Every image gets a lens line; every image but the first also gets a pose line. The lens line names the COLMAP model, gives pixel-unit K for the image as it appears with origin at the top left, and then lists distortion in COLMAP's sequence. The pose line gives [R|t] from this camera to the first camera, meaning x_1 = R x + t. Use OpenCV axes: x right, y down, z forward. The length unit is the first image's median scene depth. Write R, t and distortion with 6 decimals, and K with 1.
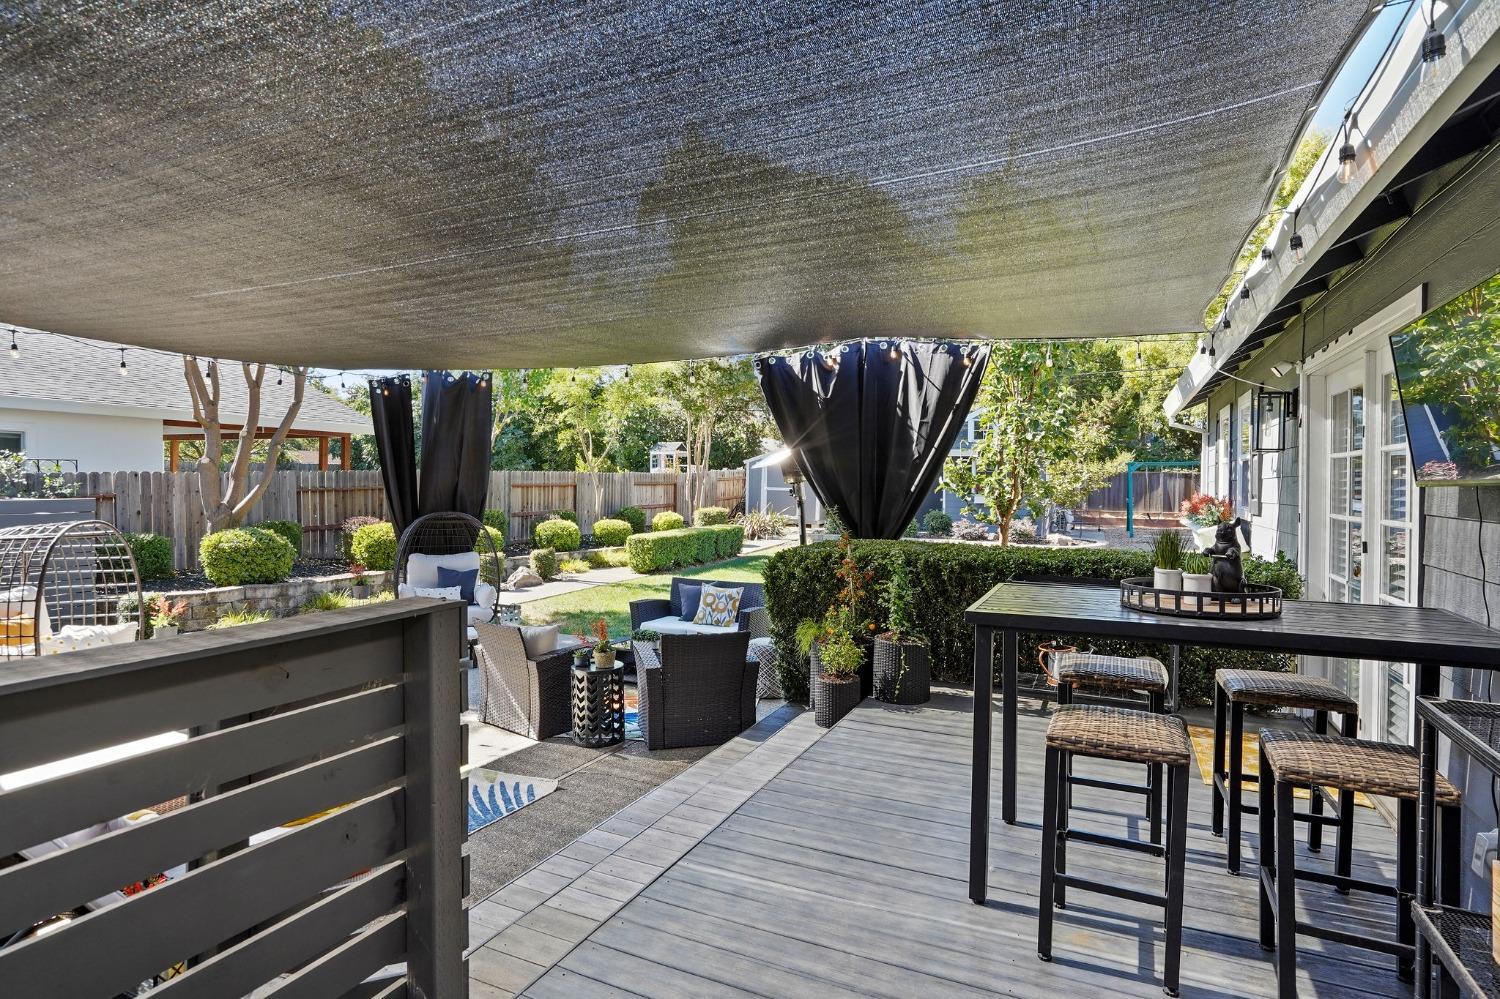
lens RADIAL K [[789.4, 0, 739.5], [0, 789.4, 506.4], [0, 0, 1]] dist [-0.047361, 0.028990]
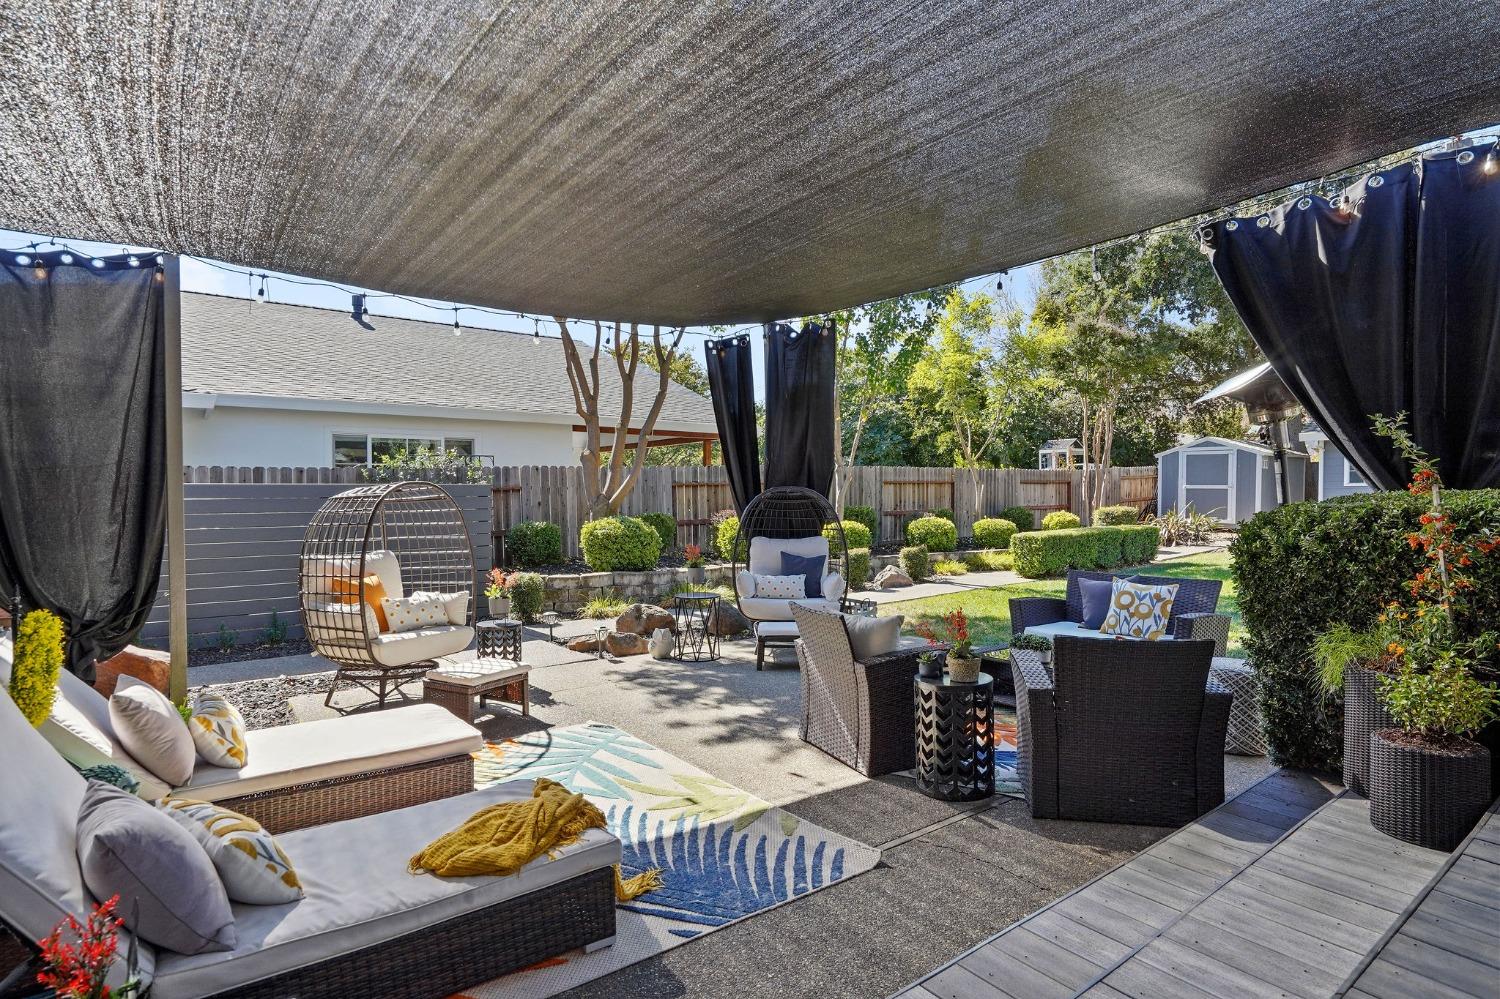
lens RADIAL K [[789.4, 0, 739.5], [0, 789.4, 506.4], [0, 0, 1]] dist [-0.047361, 0.028990]
pose [[0.887596, -0.009295, -0.460529, -0.019380], [0.002055, 0.999866, -0.016219, 0.040418], [0.460618, 0.013449, 0.887497, 0.193928]]
